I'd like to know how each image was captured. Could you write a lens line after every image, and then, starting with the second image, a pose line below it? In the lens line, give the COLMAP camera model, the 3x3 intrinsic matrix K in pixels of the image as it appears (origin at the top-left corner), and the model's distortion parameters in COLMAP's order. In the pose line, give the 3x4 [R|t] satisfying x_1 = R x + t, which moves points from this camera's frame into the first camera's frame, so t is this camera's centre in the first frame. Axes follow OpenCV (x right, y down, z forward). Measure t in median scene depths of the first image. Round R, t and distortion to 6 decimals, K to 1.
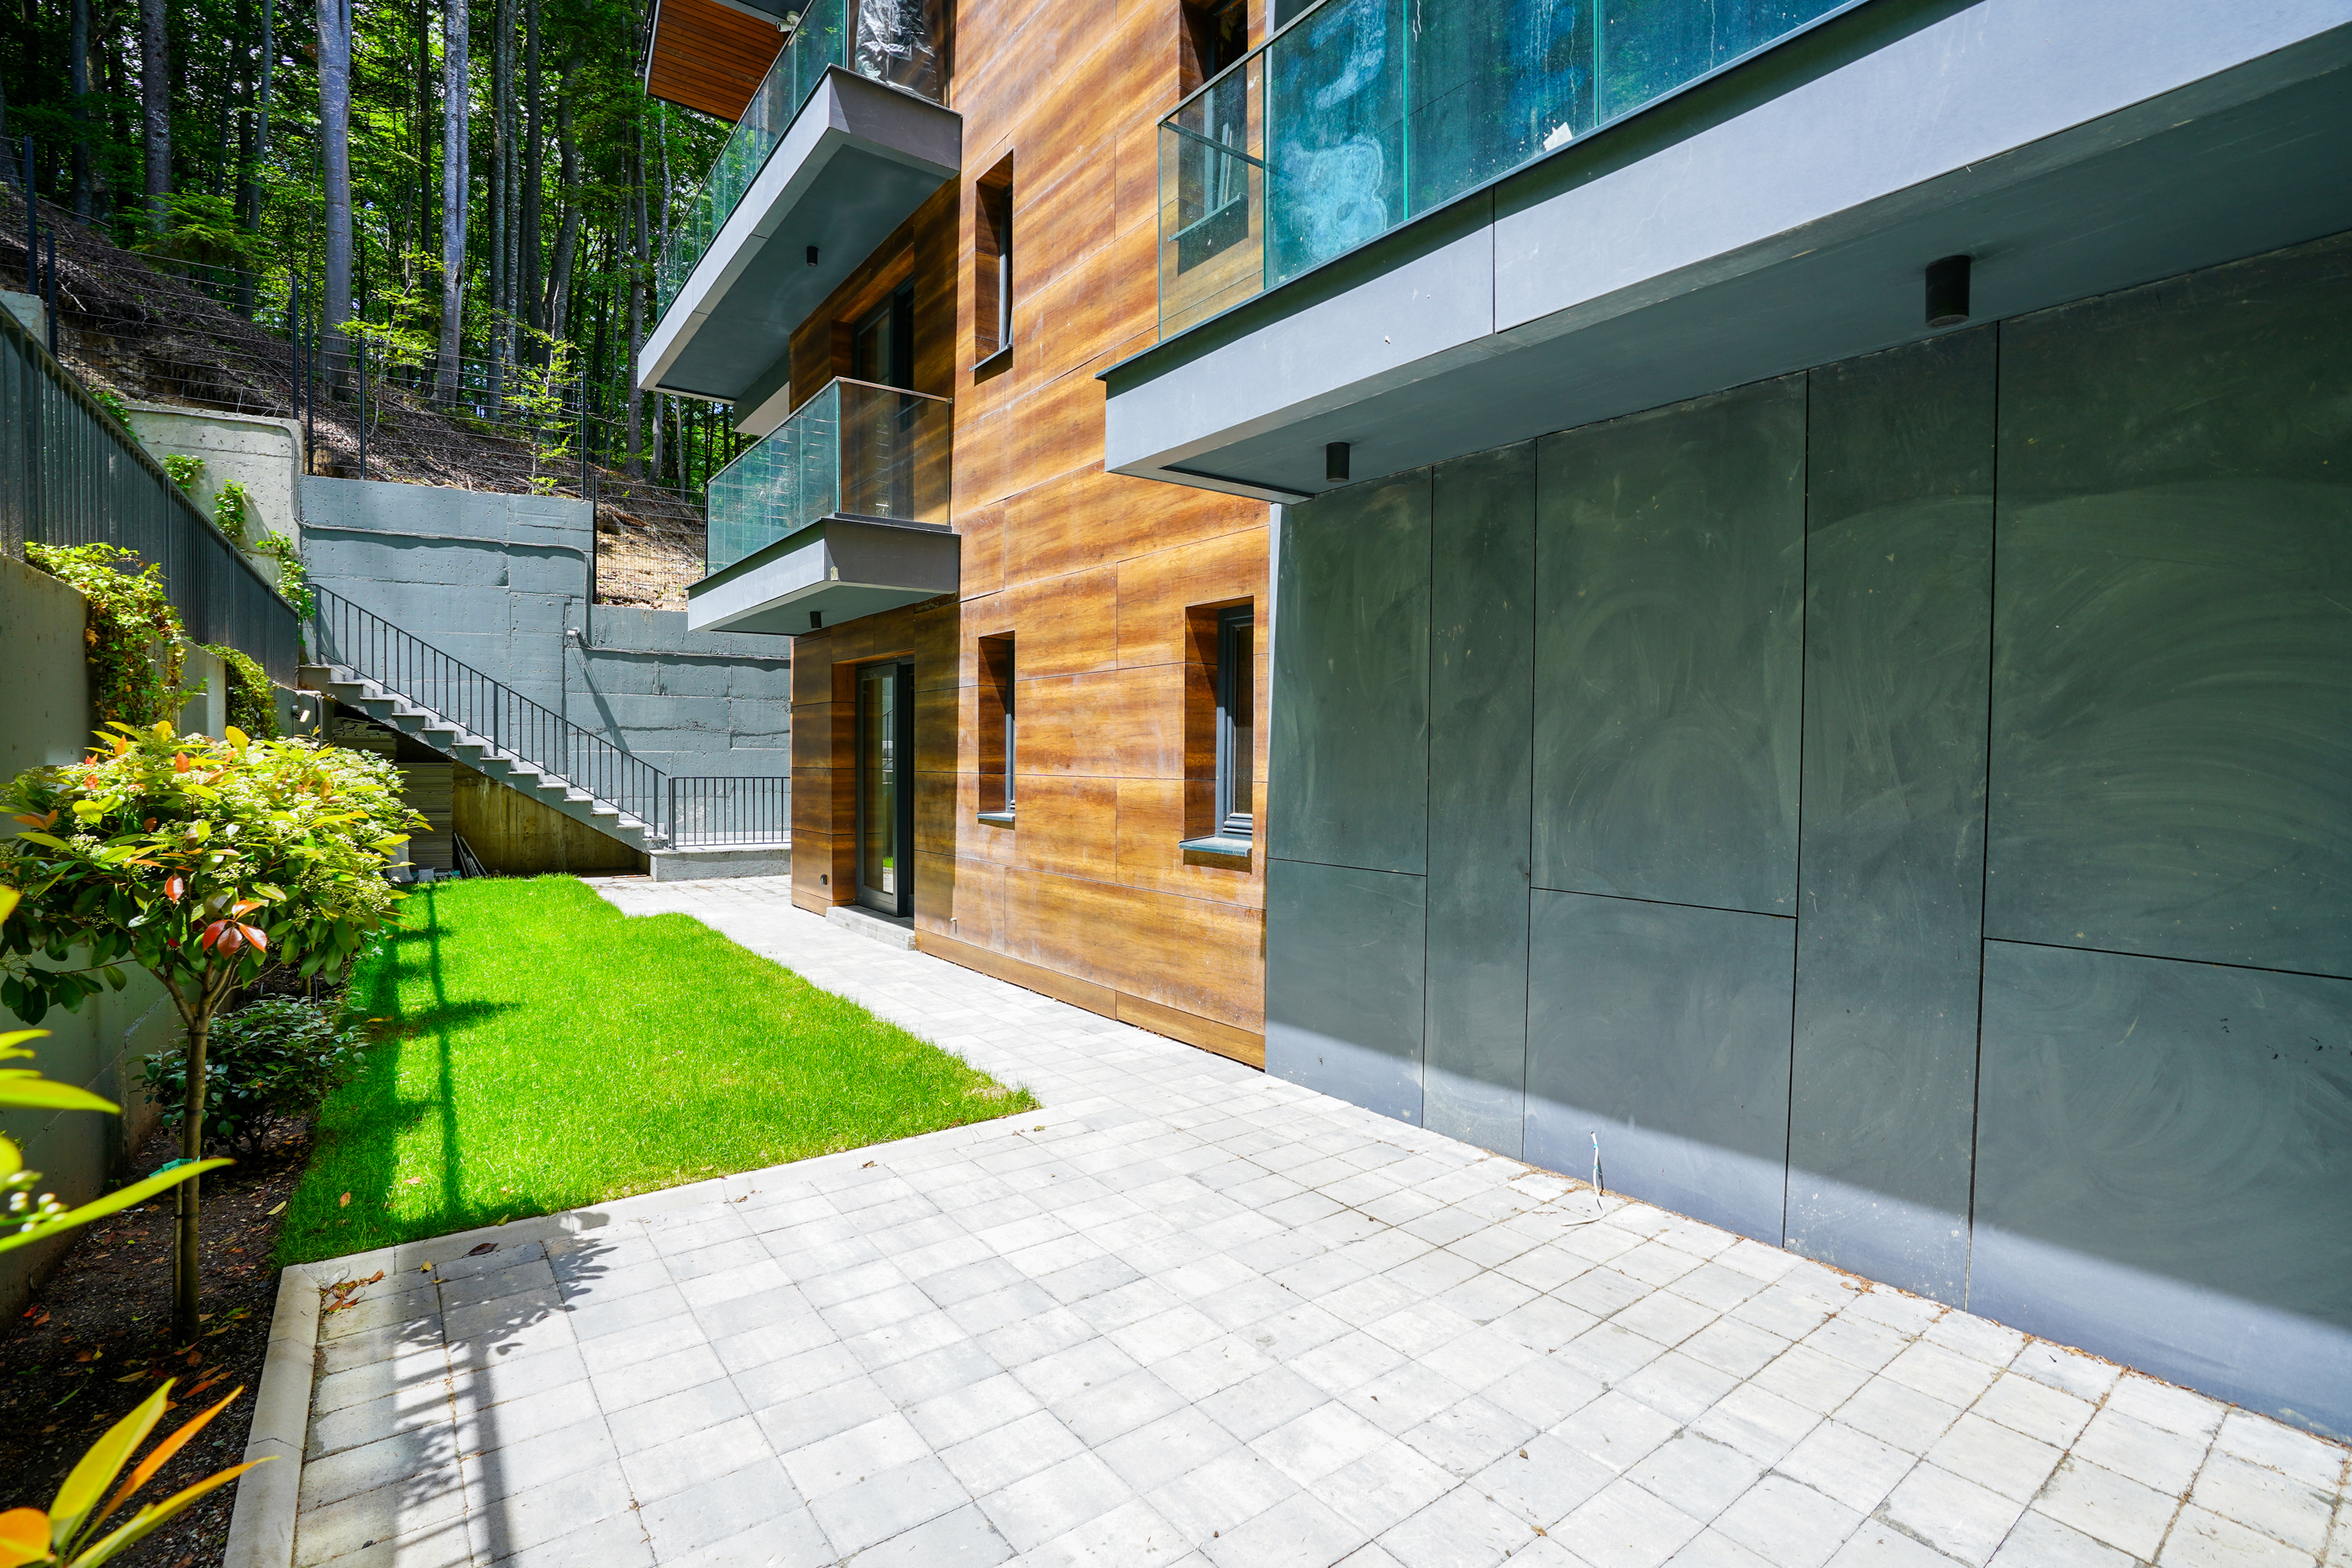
lens RADIAL K [[1084.4, 0, 1160.7], [0, 1084.4, 790.2], [0, 0, 1]] dist [-0.070514, 0.026644]
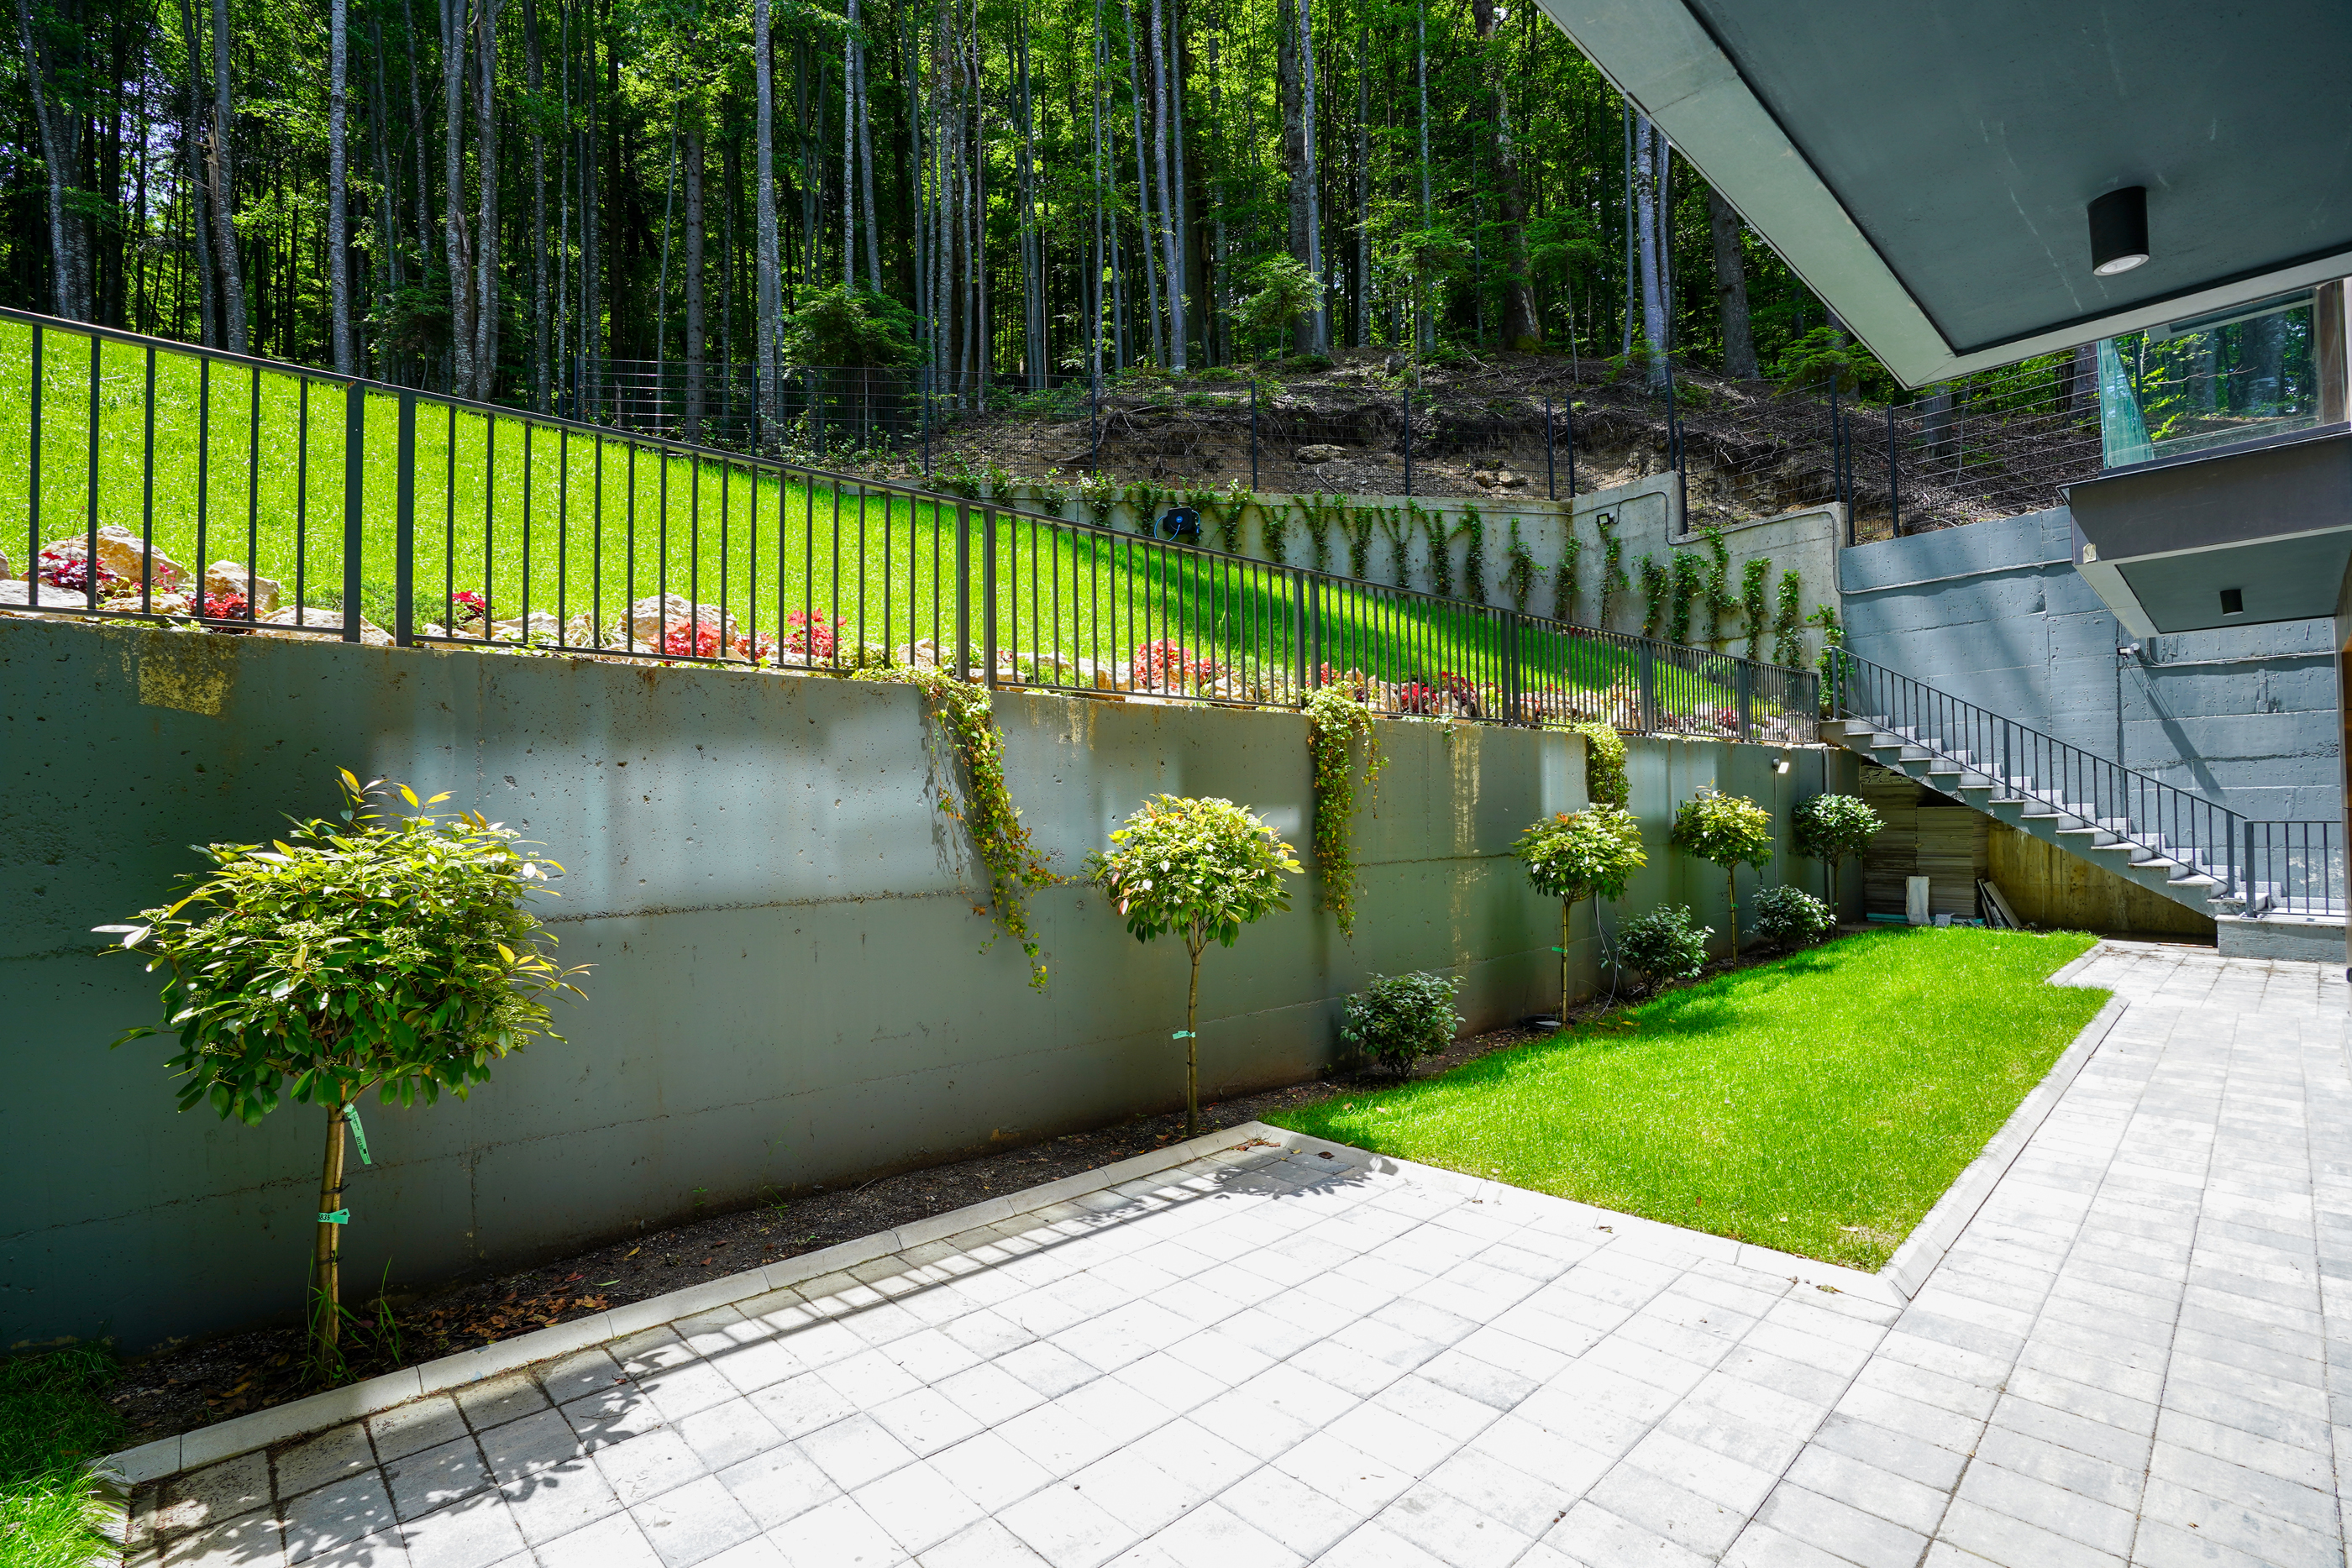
lens RADIAL K [[1084.4, 0, 1160.7], [0, 1084.4, 790.2], [0, 0, 1]] dist [-0.070514, 0.026644]
pose [[0.100733, -0.029171, -0.994486, 0.727563], [-0.012346, 0.999456, -0.030567, -0.007561], [0.994837, 0.015357, 0.100318, 0.575554]]
